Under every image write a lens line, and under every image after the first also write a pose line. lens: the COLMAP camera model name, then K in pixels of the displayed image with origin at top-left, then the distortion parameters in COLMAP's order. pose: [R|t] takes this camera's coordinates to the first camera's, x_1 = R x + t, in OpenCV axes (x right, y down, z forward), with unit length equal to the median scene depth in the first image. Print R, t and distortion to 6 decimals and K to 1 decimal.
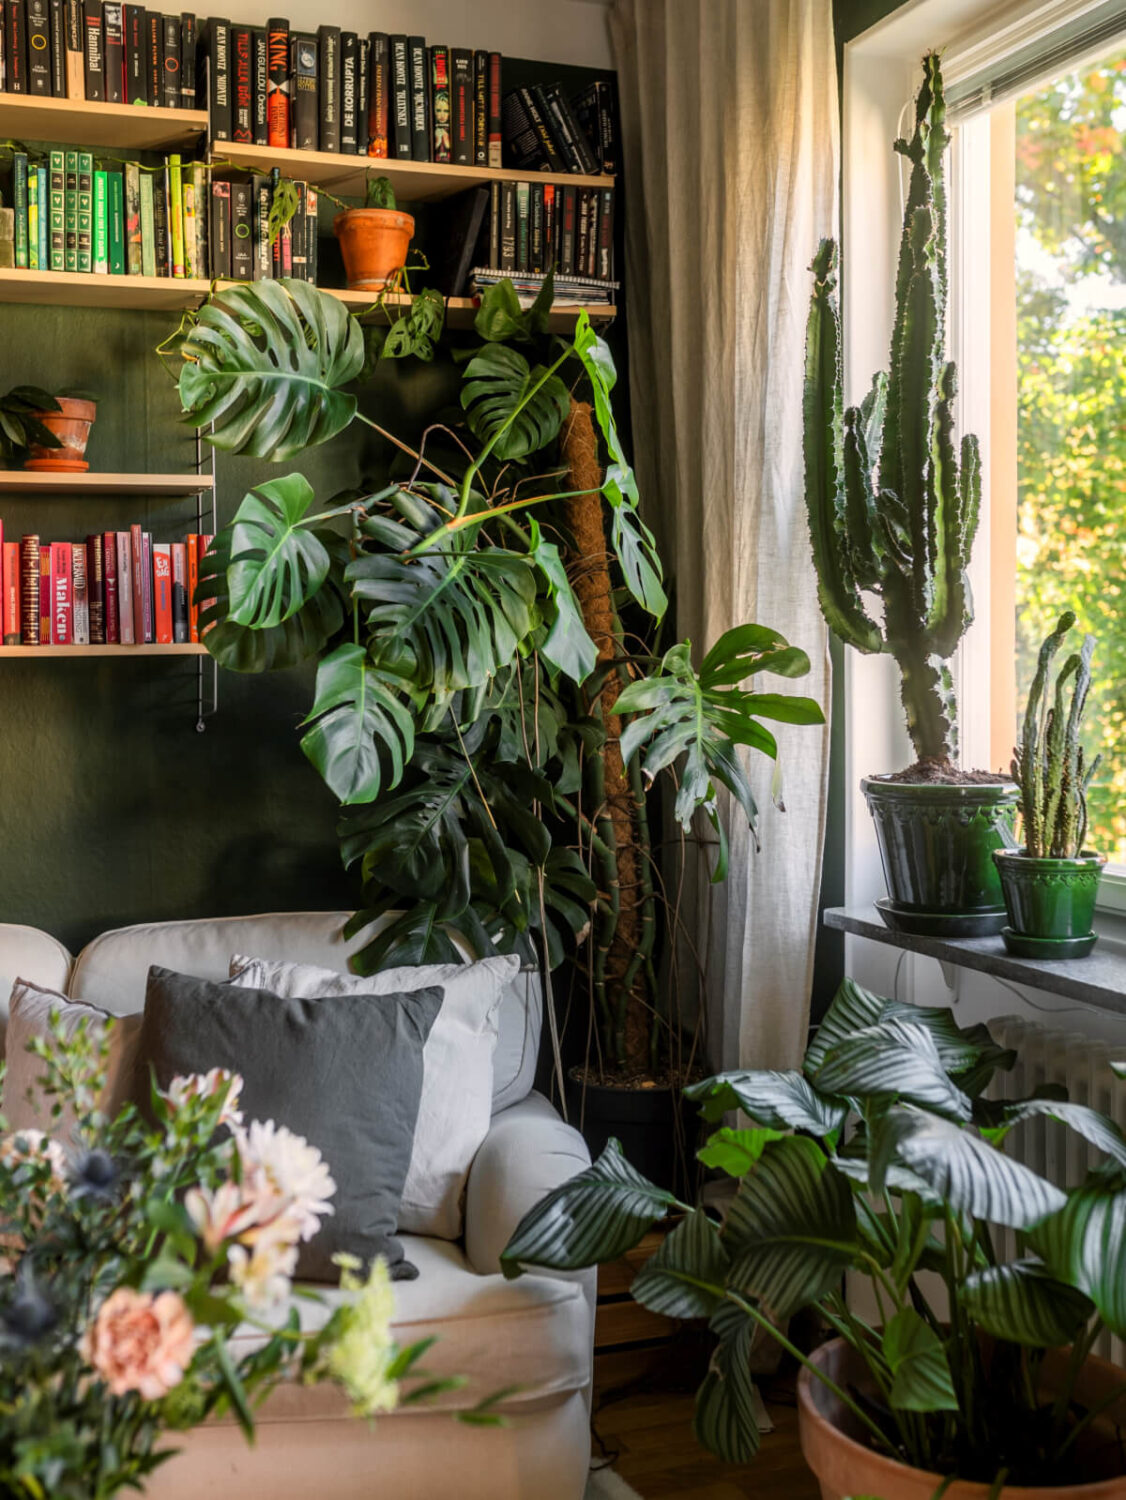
lens RADIAL K [[1636.2, 0, 509.7], [0, 1636.2, 716.1], [0, 0, 1]] dist [-0.006574, -0.009972]
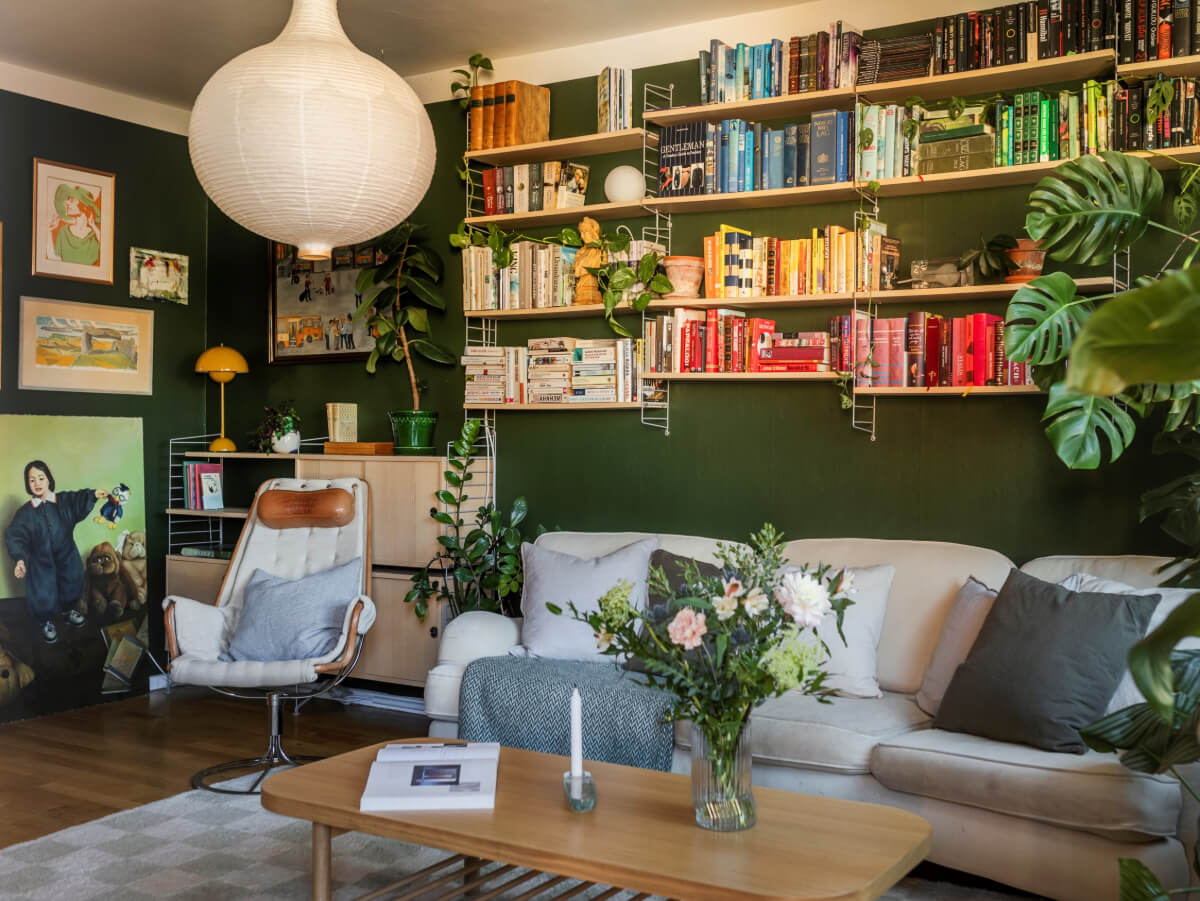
lens RADIAL K [[1287.5, 0, 632.7], [0, 1287.5, 459.8], [0, 0, 1]] dist [-0.005769, 0.010303]
pose [[0.621099, 0.021098, -0.783448, 0.524678], [-0.042300, 0.999083, -0.006629, 0.058993], [0.782590, 0.037256, 0.621422, -0.130656]]
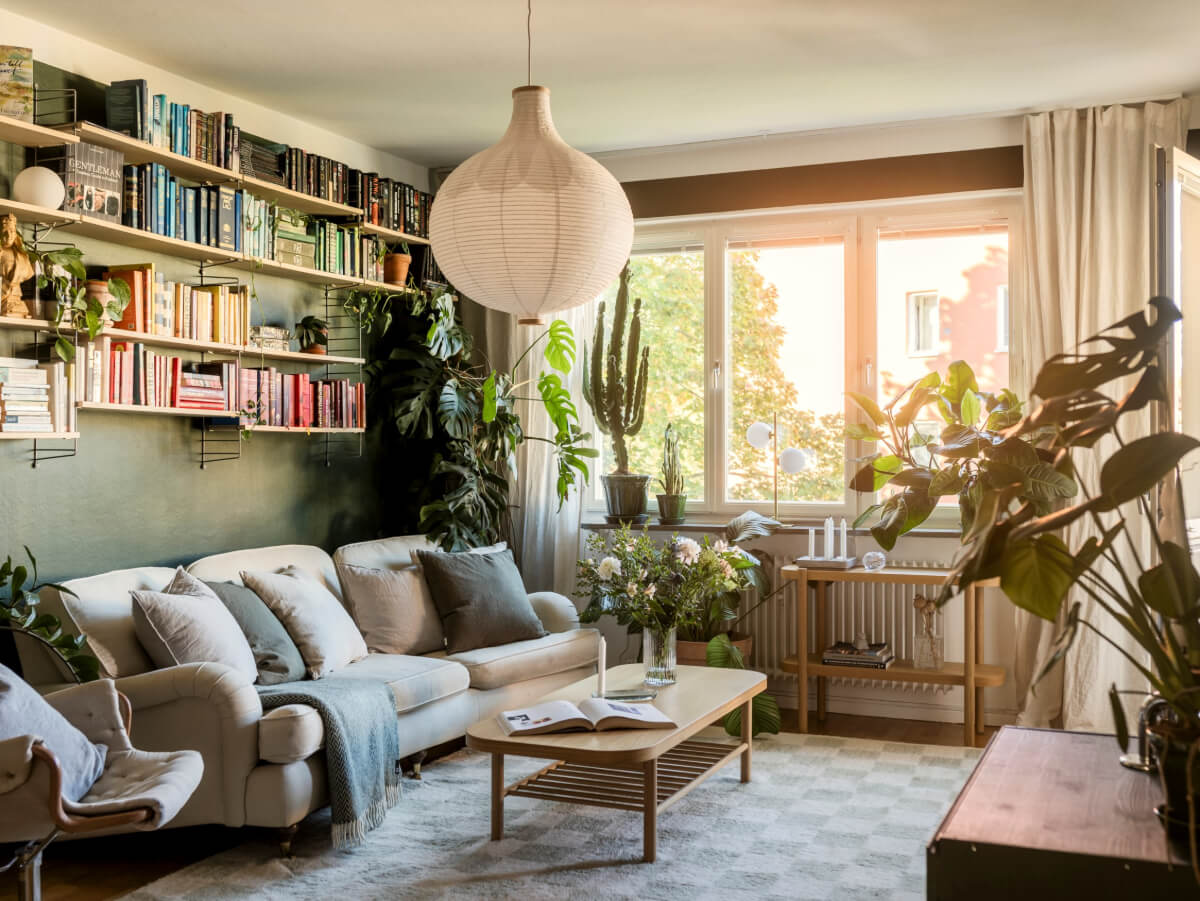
lens RADIAL K [[1303.3, 0, 600.0], [0, 1303.3, 450.5], [0, 0, 1]] dist [-0.007394, -0.005853]
pose [[0.689932, 0.005170, 0.723855, -1.374140], [0.022732, 0.999327, -0.028805, 0.053885], [-0.723517, 0.036328, 0.689350, -0.595516]]
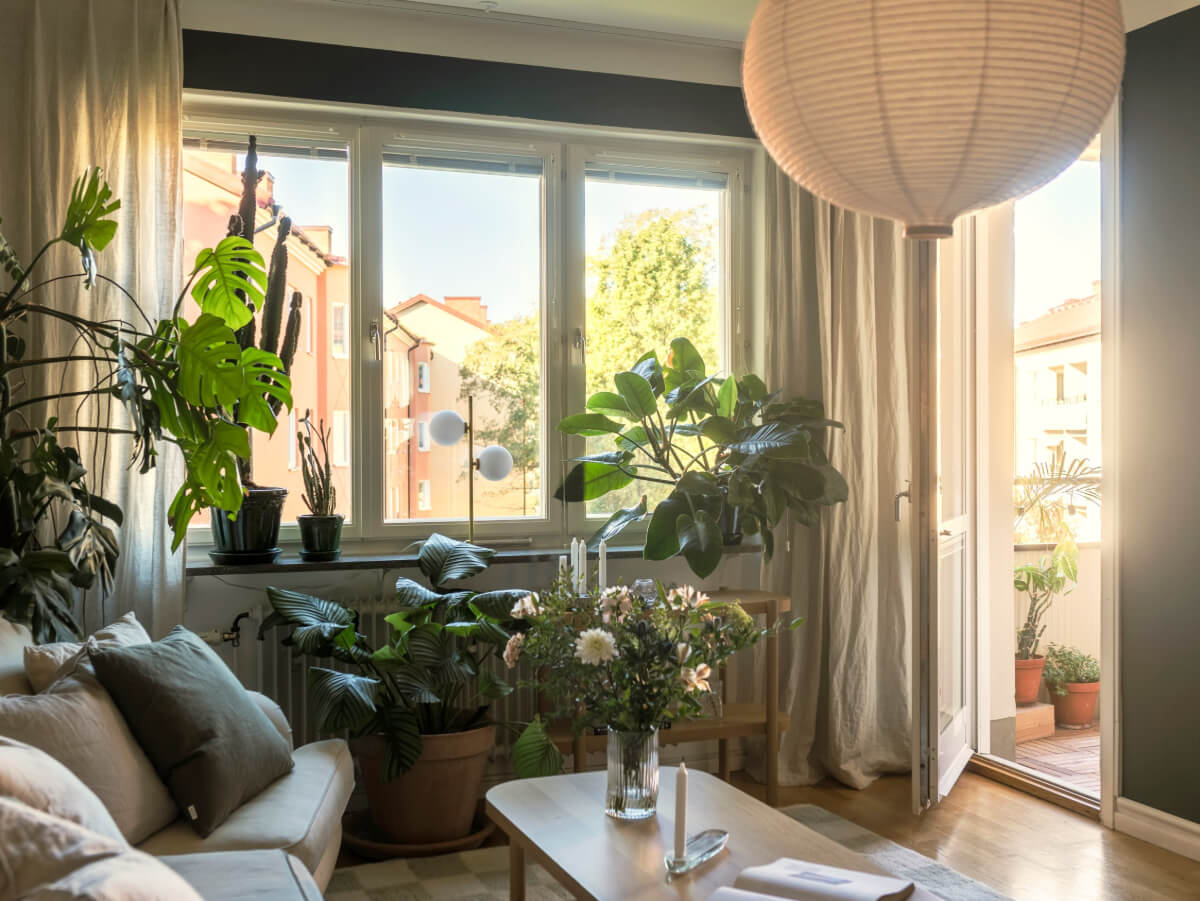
lens RADIAL K [[1303.3, 0, 600.0], [0, 1303.3, 450.5], [0, 0, 1]] dist [-0.007394, -0.005853]
pose [[-0.036462, -0.008212, 0.999301, -1.193157], [0.038048, 0.999230, 0.009600, -0.006799], [-0.998610, 0.038372, -0.036122, 0.538181]]
